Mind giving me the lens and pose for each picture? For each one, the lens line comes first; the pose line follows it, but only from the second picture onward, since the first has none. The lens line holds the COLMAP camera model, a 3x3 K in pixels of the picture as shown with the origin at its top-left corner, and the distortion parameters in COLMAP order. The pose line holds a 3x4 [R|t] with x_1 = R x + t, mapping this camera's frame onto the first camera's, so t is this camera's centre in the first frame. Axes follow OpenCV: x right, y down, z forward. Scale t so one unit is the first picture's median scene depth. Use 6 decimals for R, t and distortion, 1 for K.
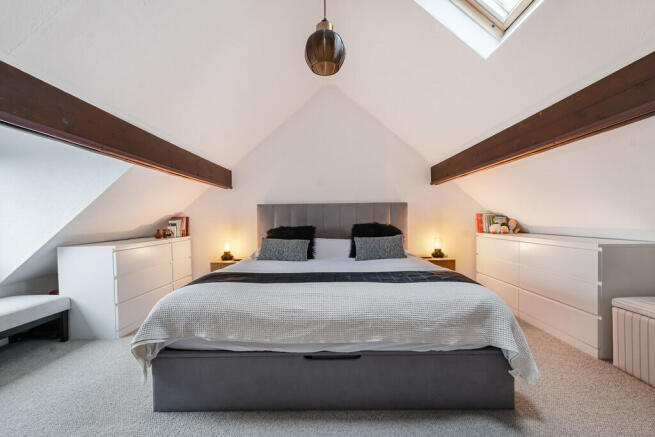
lens RADIAL K [[287.3, 0, 328.0], [0, 287.3, 217.4], [0, 0, 1]] dist [0.001474, 0.000138]
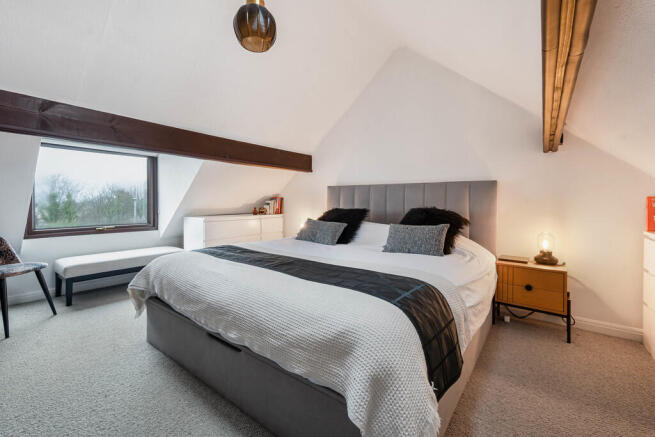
lens RADIAL K [[285.5, 0, 327.6], [0, 285.5, 197.5], [0, 0, 1]] dist [0.002833, 0.000297]
pose [[0.796559, 0.009317, -0.604489, 0.395648], [-0.013995, 0.999897, -0.003031, -0.001888], [0.604399, 0.010874, 0.796608, 0.197644]]
